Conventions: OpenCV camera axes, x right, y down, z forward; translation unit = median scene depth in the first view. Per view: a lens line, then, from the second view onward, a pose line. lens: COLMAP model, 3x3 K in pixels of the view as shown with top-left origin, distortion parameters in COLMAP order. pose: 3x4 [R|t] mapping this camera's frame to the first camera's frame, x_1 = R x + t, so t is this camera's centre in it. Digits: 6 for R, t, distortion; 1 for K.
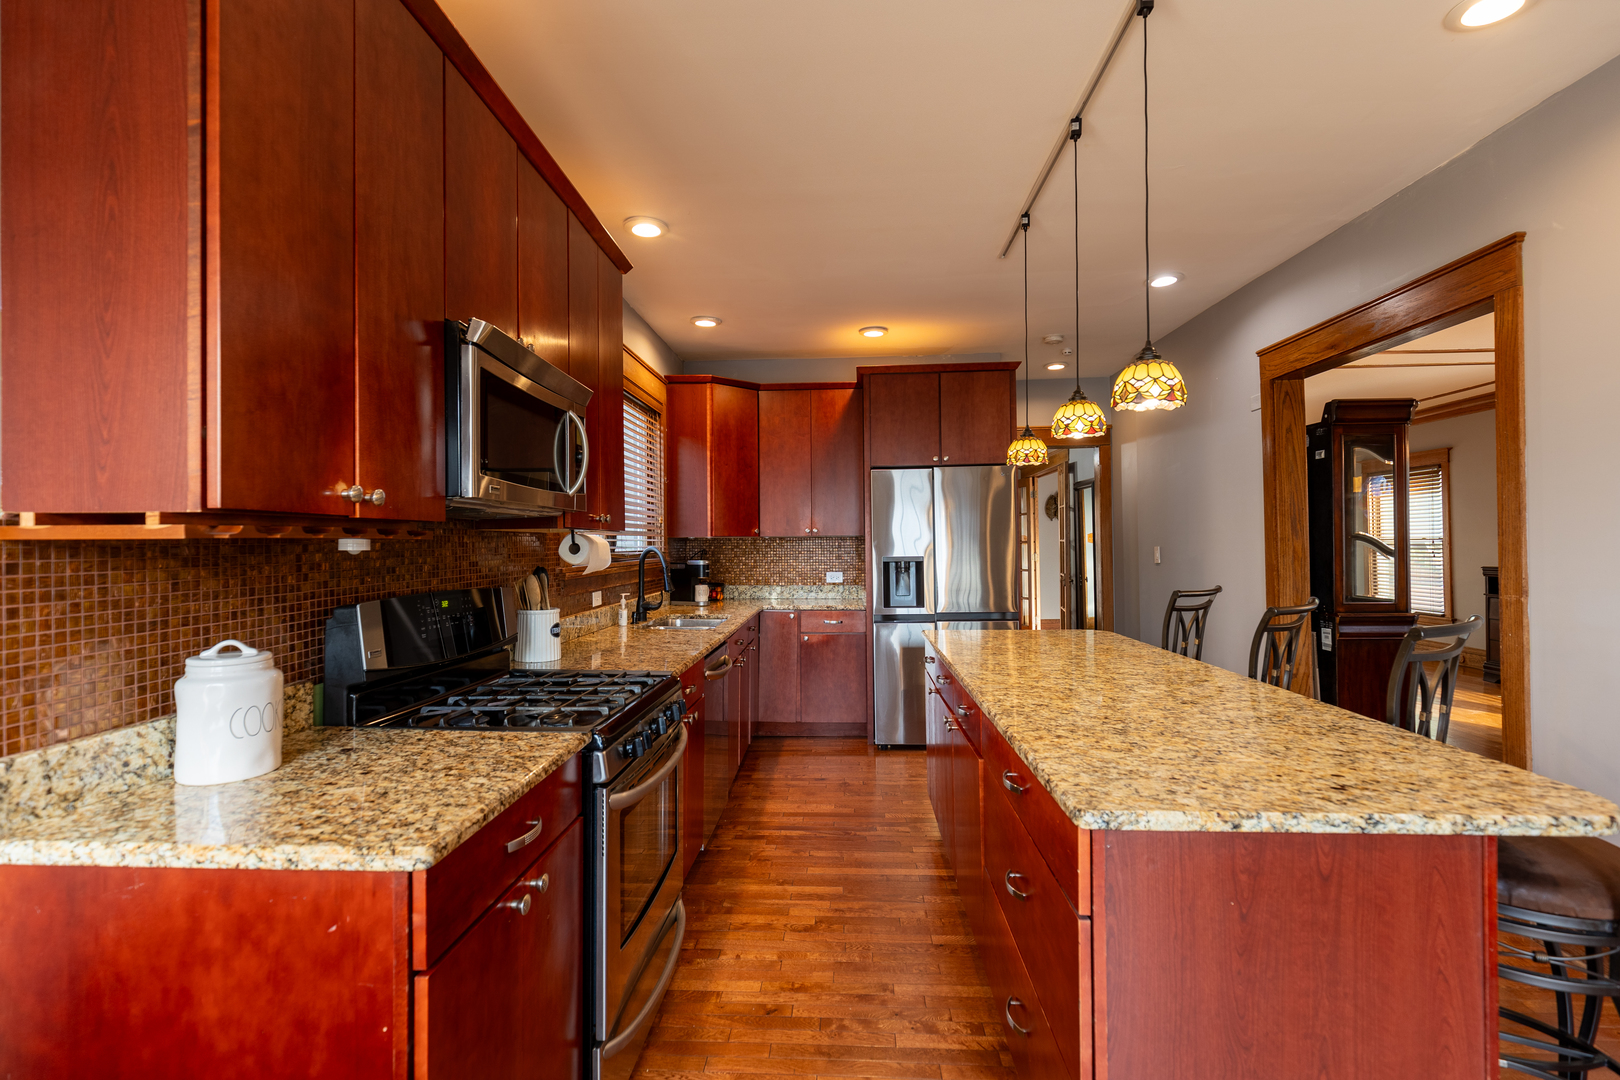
lens RADIAL K [[737.0, 0, 809.5], [0, 737.0, 537.7], [0, 0, 1]] dist [0.004147, 0.000170]
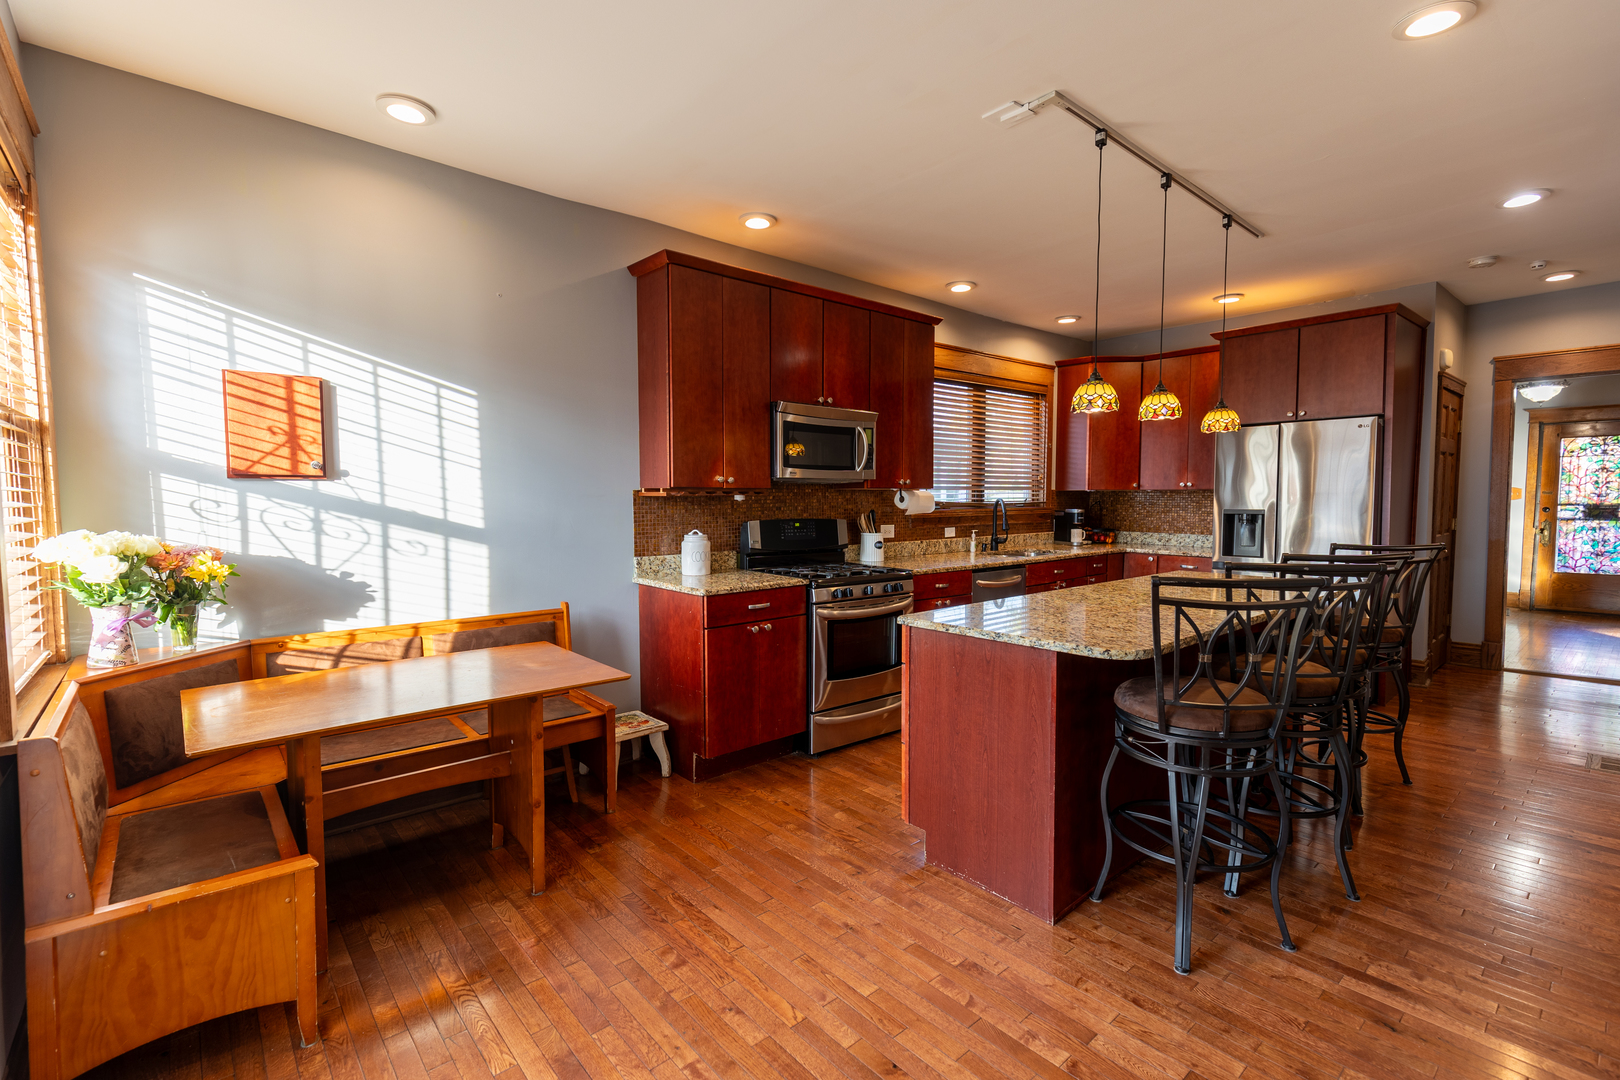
lens RADIAL K [[737.0, 0, 814.4], [0, 737.0, 540.0], [0, 0, 1]] dist [0.004147, 0.000170]
pose [[0.692252, 0.047660, -0.720080, 1.313110], [0.004057, 0.997544, 0.069925, -0.019845], [0.721644, -0.051327, 0.690359, -0.547252]]
